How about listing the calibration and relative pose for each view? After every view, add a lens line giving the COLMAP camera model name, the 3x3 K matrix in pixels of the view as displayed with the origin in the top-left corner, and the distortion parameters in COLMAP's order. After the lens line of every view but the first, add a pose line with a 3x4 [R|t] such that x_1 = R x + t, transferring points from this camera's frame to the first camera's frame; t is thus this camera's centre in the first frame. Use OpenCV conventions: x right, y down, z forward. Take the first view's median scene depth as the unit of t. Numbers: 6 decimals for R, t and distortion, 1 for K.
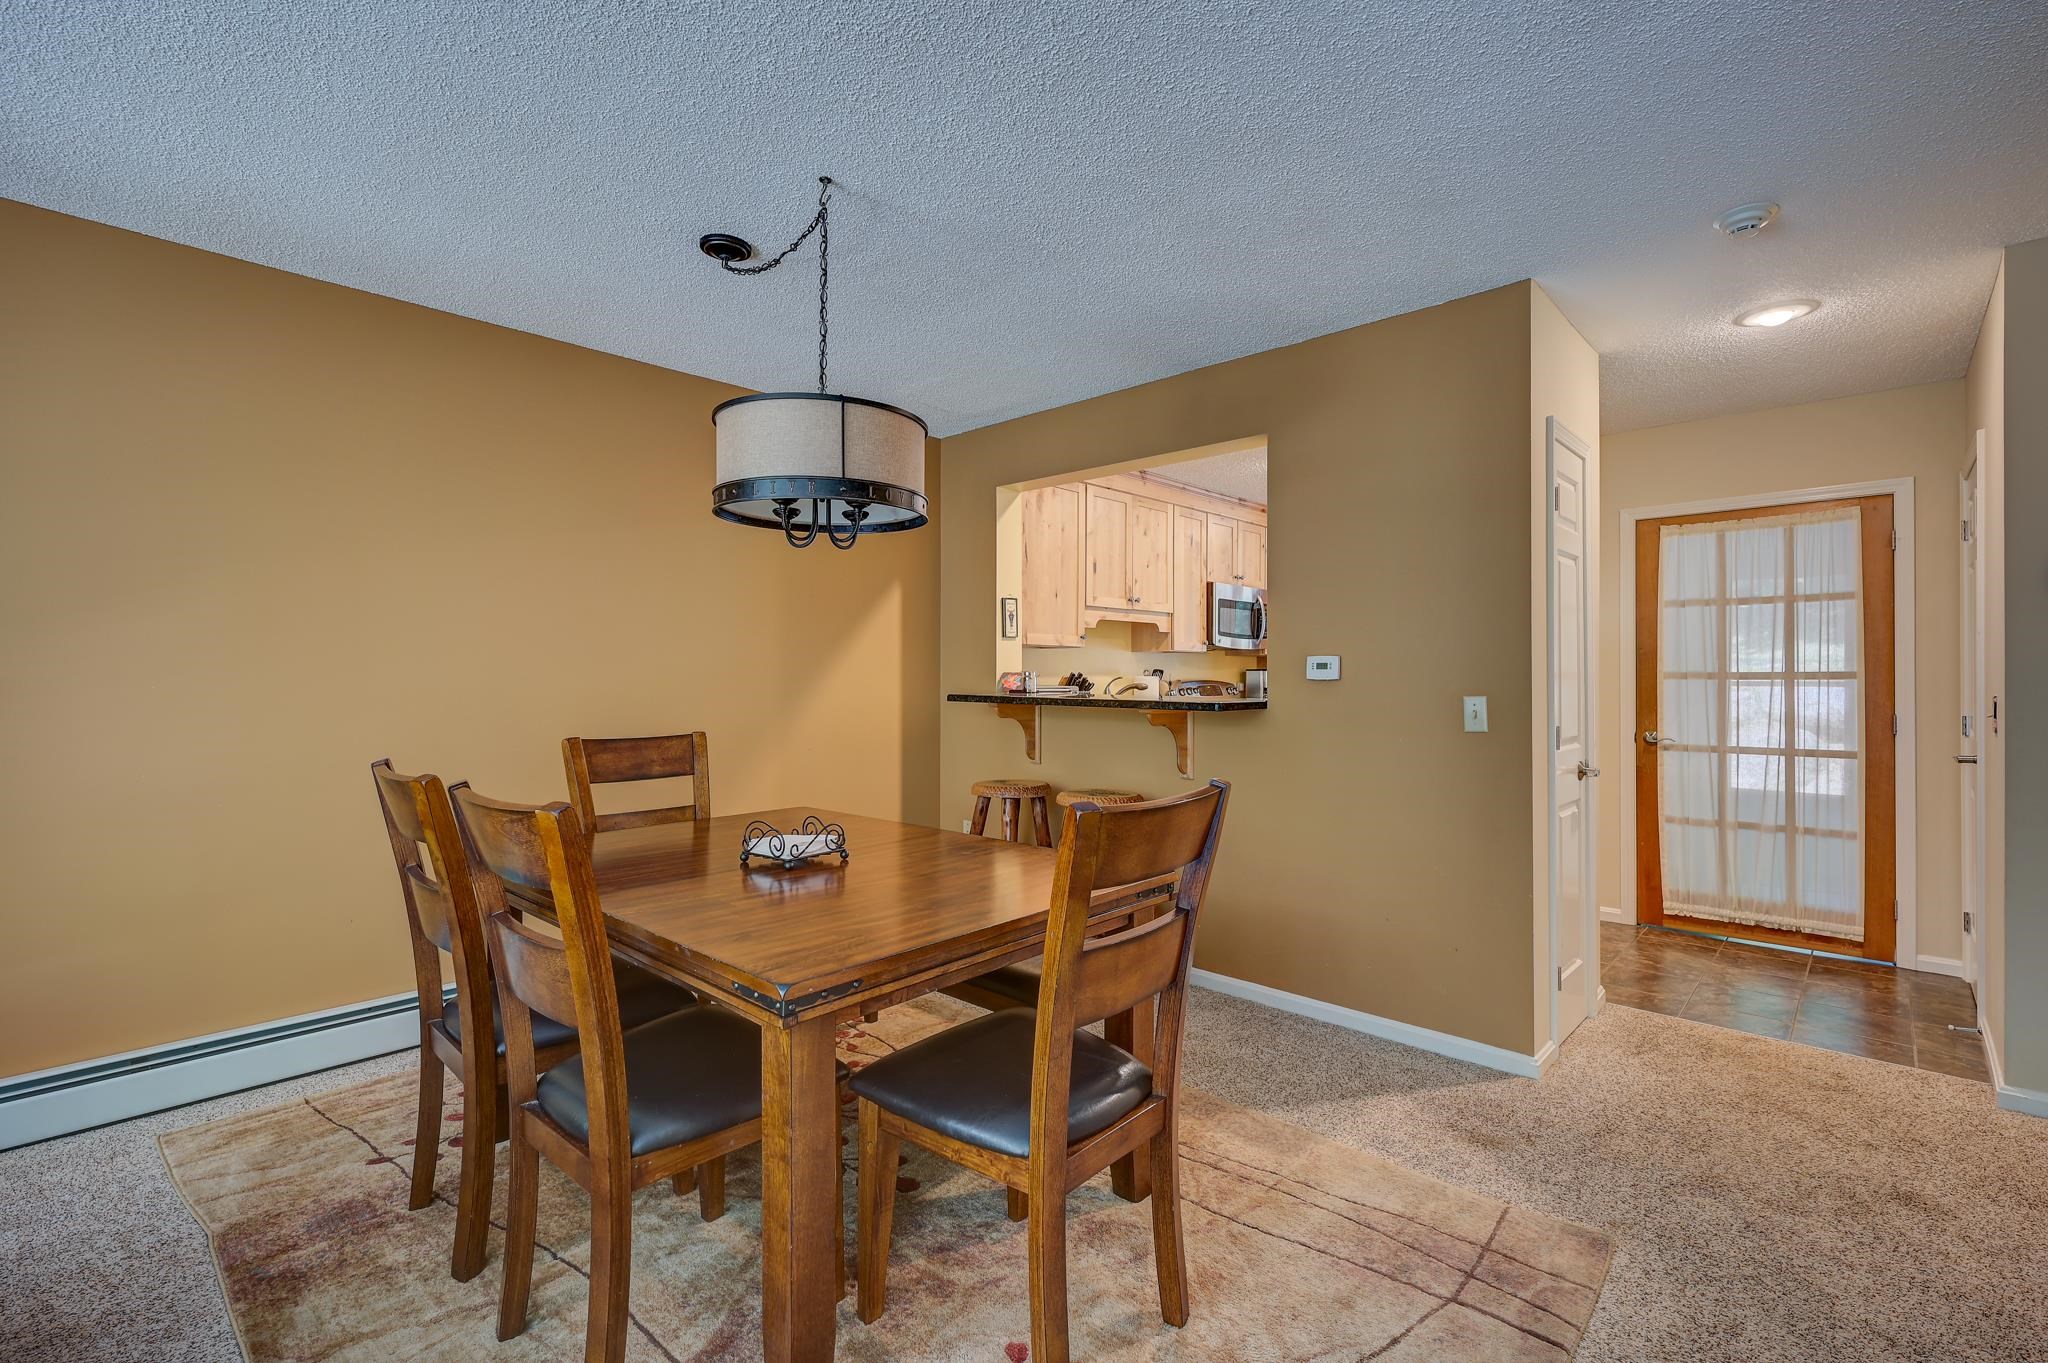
lens RADIAL K [[926.6, 0, 1028.2], [0, 926.6, 677.1], [0, 0, 1]] dist [0.003019, 0.000364]
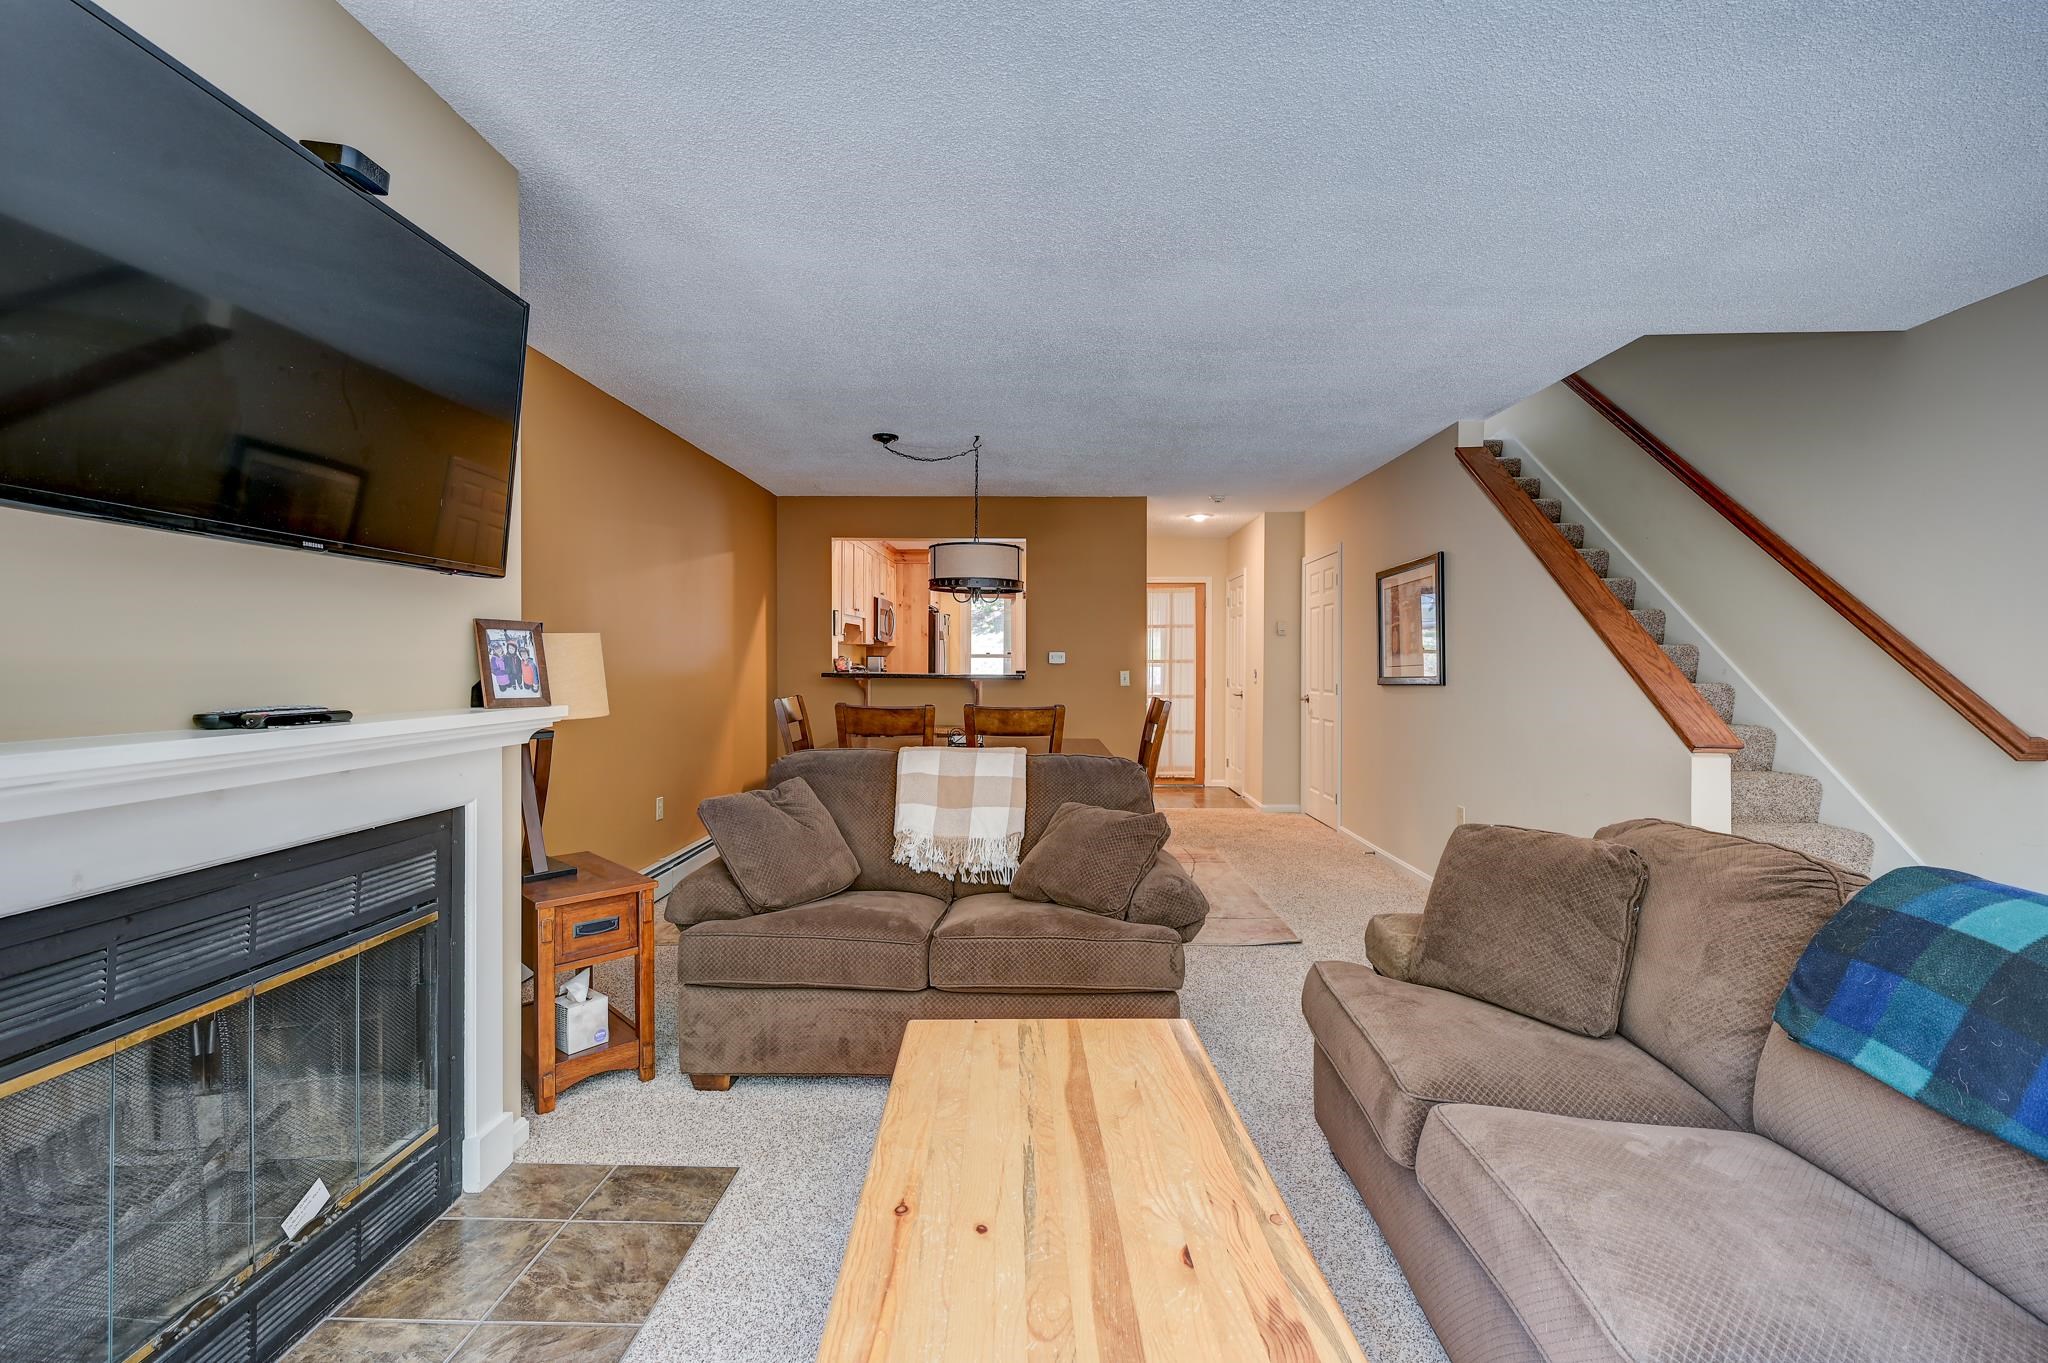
lens RADIAL K [[926.6, 0, 1017.7], [0, 926.6, 672.7], [0, 0, 1]] dist [0.003019, 0.000364]
pose [[0.751718, -0.006811, 0.659450, -0.935503], [-0.004464, 0.999871, 0.015416, -0.007031], [-0.659470, -0.014532, 0.751590, -0.426551]]
